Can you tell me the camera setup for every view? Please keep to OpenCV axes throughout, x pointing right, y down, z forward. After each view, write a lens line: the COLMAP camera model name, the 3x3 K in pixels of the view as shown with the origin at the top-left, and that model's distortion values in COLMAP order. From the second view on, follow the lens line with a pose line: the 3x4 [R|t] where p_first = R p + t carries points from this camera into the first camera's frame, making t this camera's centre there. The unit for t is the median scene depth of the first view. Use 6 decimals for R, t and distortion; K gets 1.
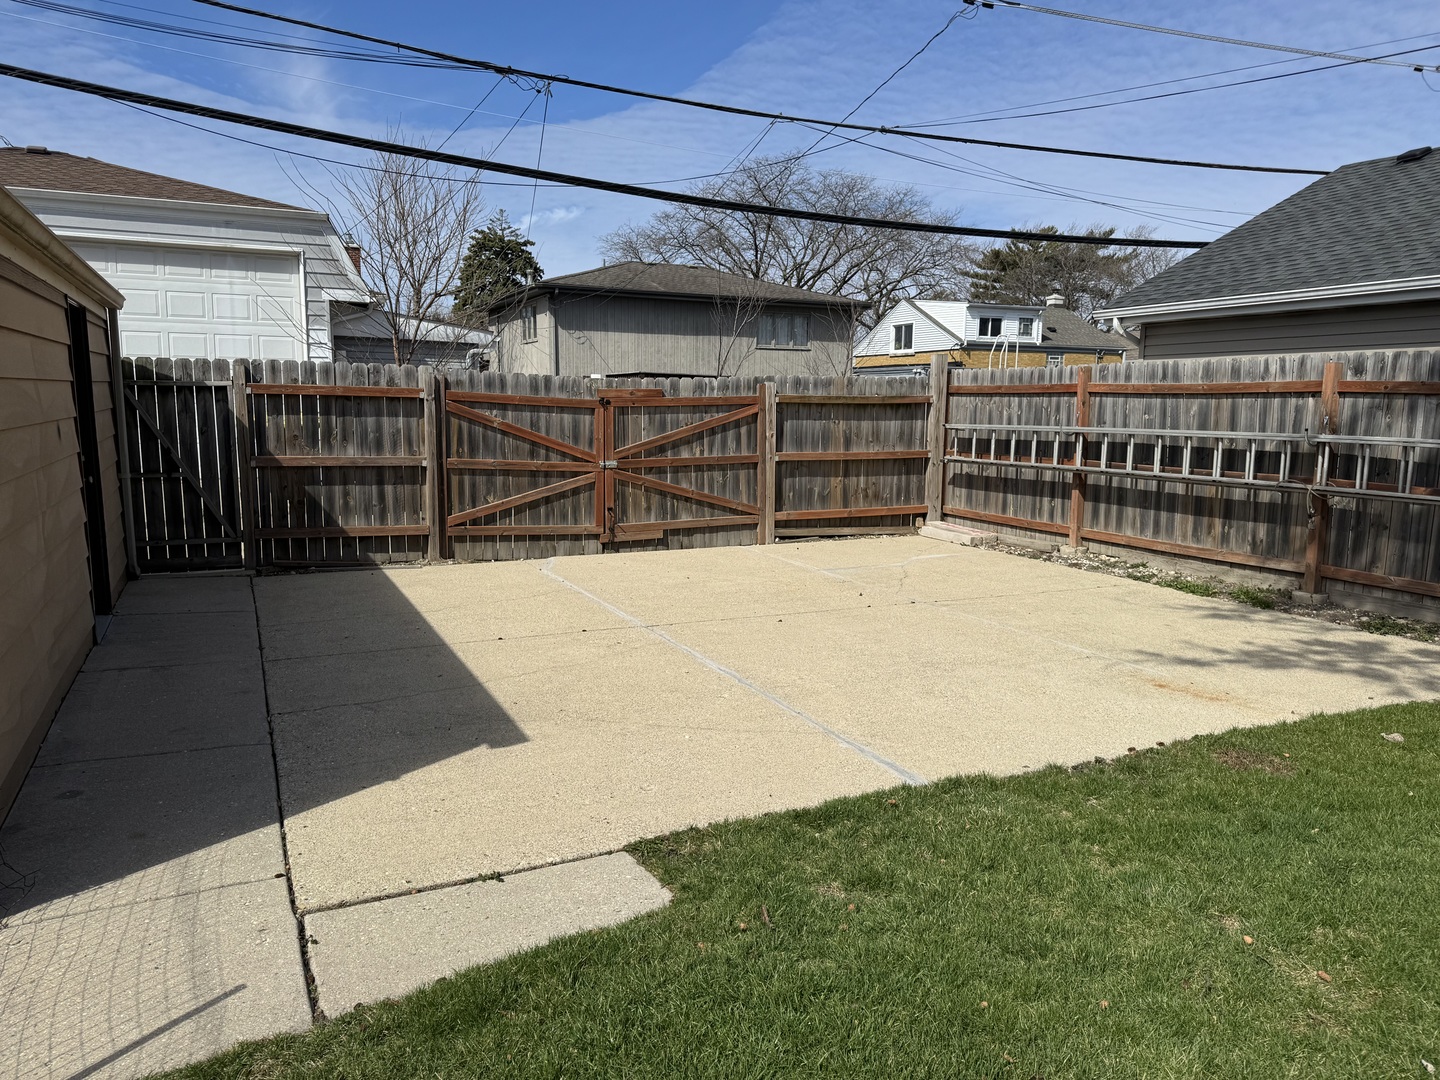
lens RADIAL K [[1021.6, 0, 729.2], [0, 1021.6, 544.6], [0, 0, 1]] dist [0.068891, -0.078070]
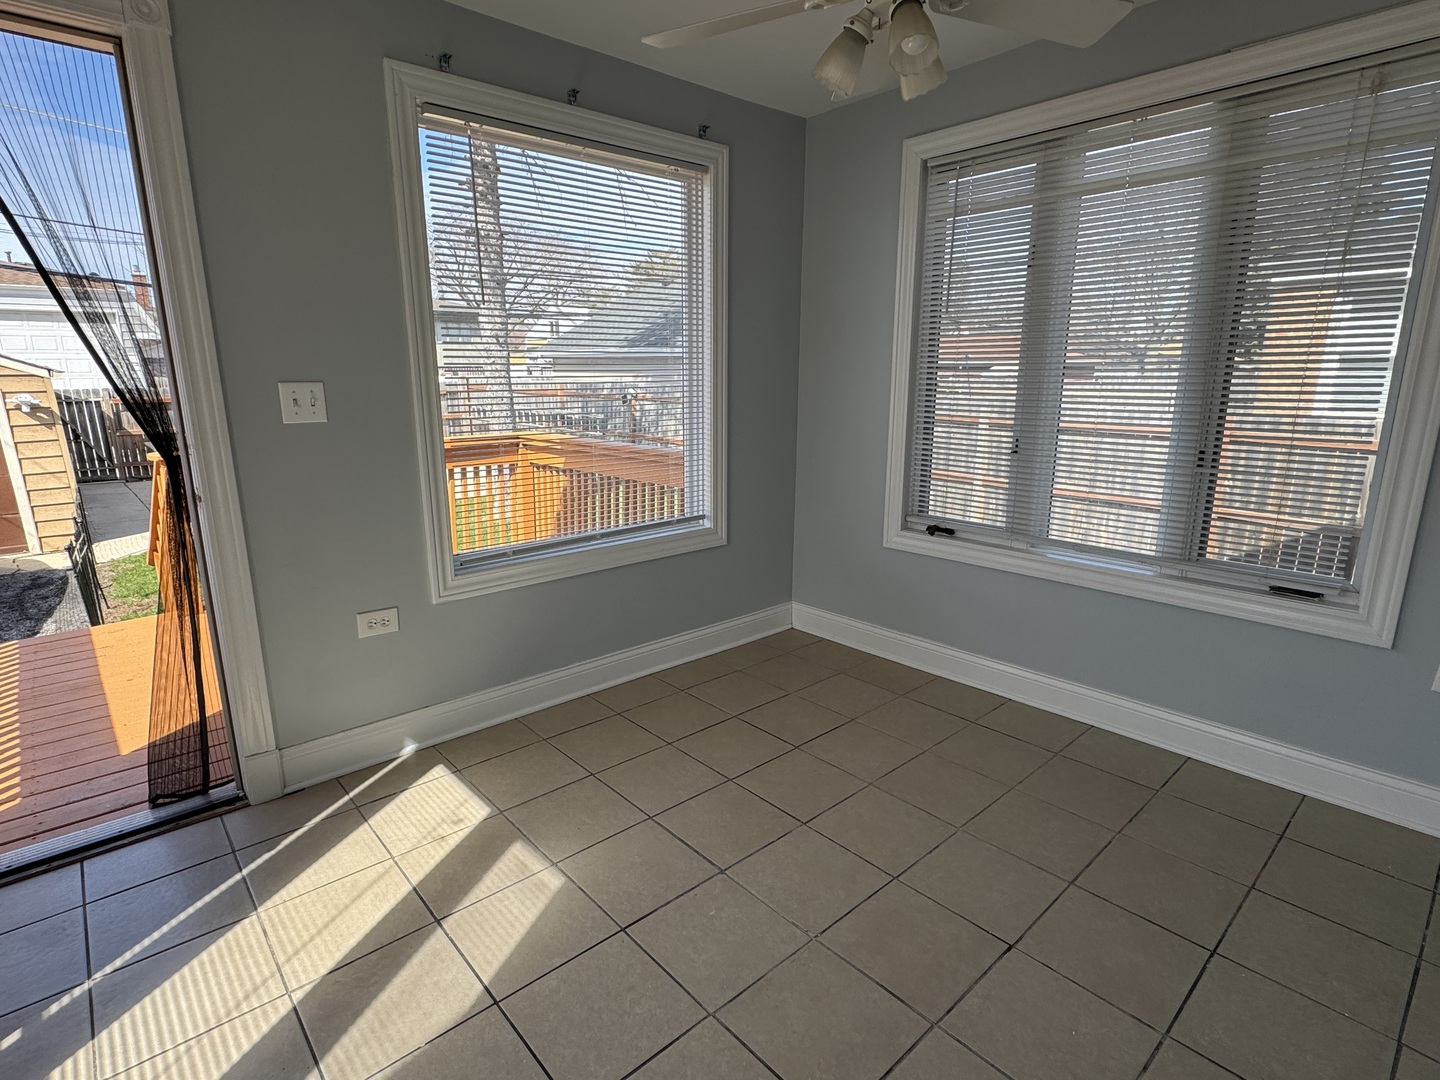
lens RADIAL K [[740.6, 0, 720.3], [0, 740.6, 540.0], [0, 0, 1]] dist [-0.000450, -0.000210]
pose [[0.955231, -0.080670, 0.284652, 0.312500], [0.051549, 0.992774, 0.108363, 0.043800], [-0.291337, -0.088839, 0.952486, -0.919686]]
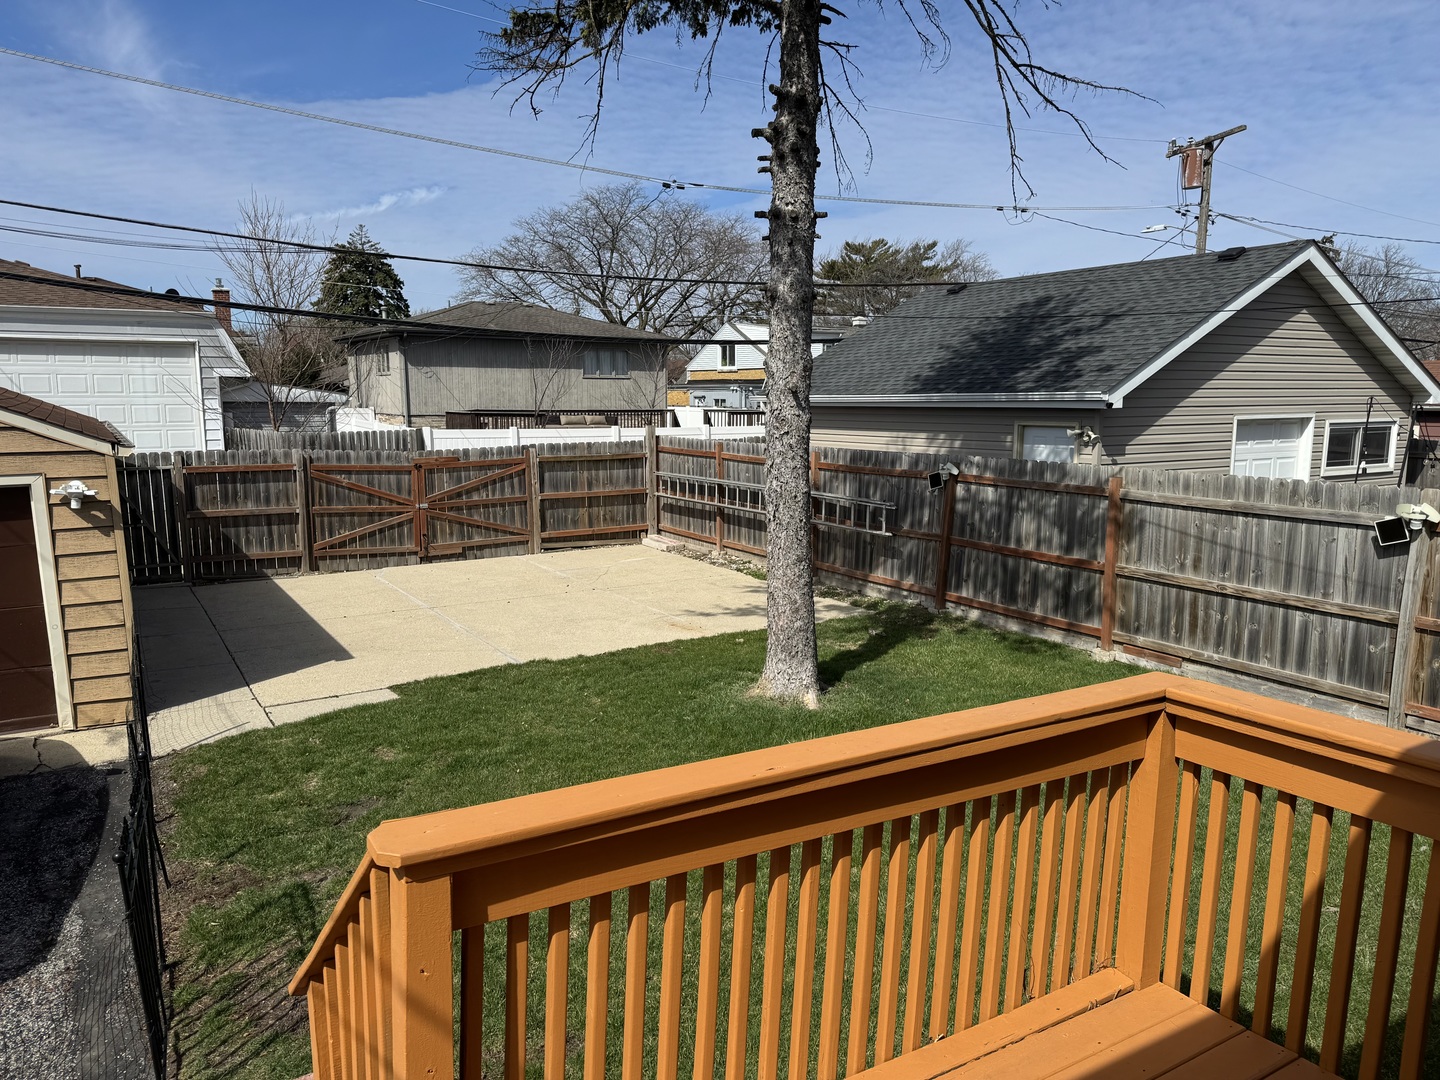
lens RADIAL K [[1021.6, 0, 711.7], [0, 1021.6, 541.4], [0, 0, 1]] dist [0.068891, -0.078070]
pose [[0.994856, -0.026737, 0.097710, 0.177641], [0.026025, 0.999625, 0.008555, -0.029680], [-0.097902, -0.005968, 0.995178, -0.632758]]
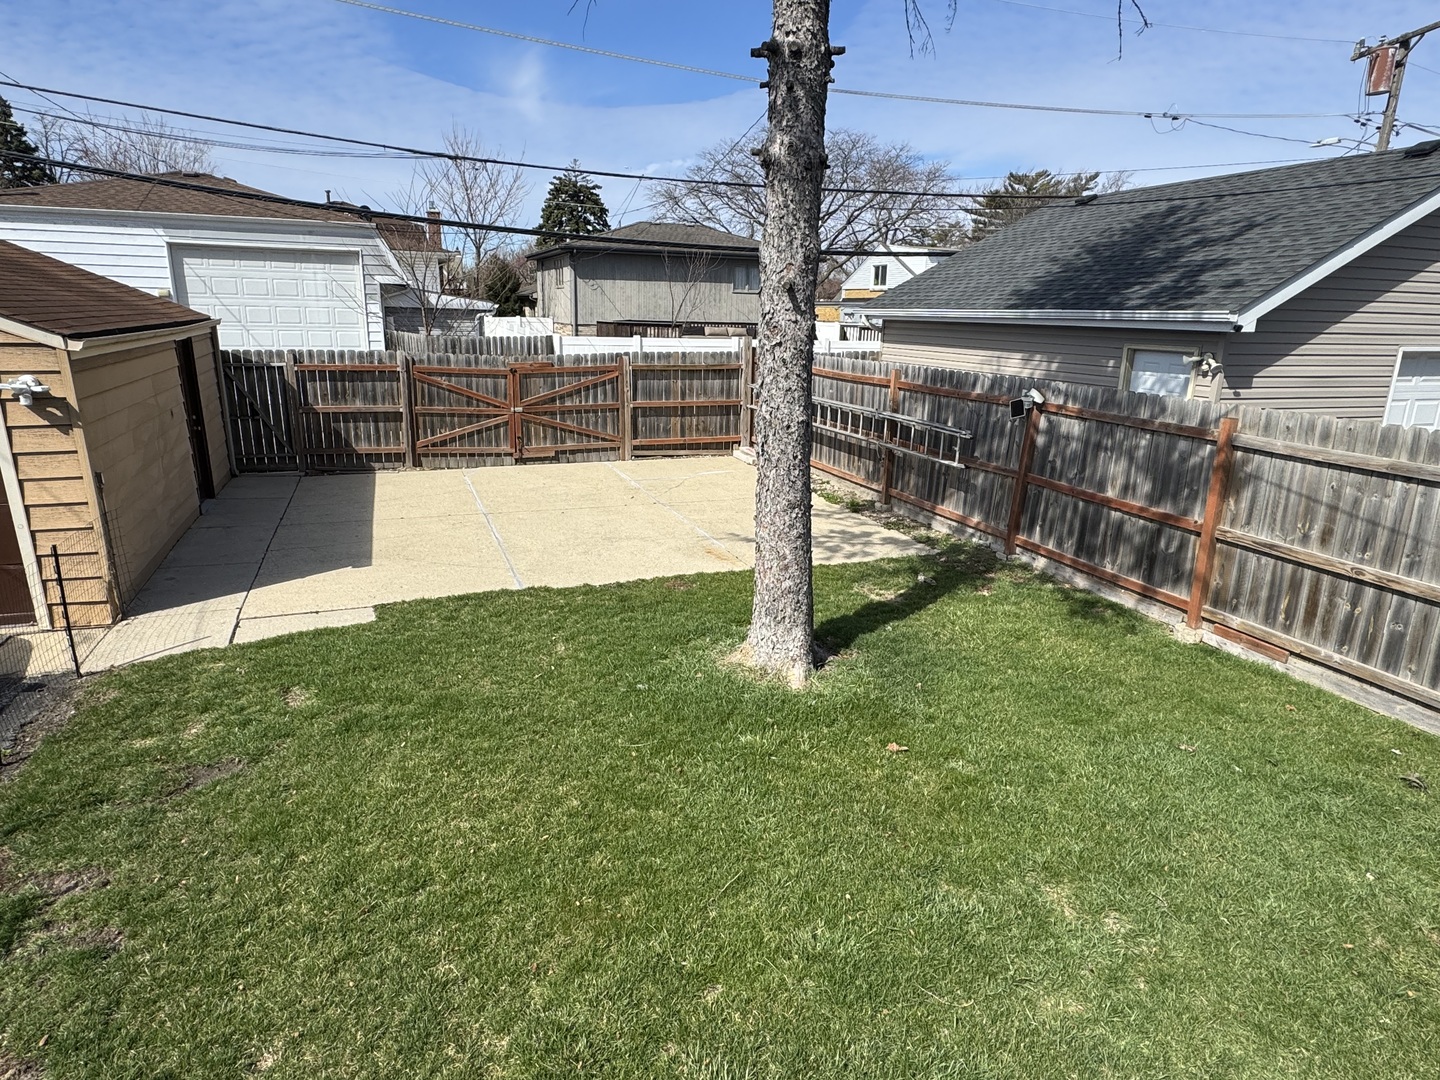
lens RADIAL K [[861.2, 0, 717.3], [0, 861.2, 540.7], [0, 0, 1]] dist [-0.015634, 0.018684]
pose [[0.996338, 0.032390, -0.079130, 0.333410], [-0.022399, 0.992026, 0.124028, -0.052973], [0.082516, -0.121801, 0.989119, -0.366333]]
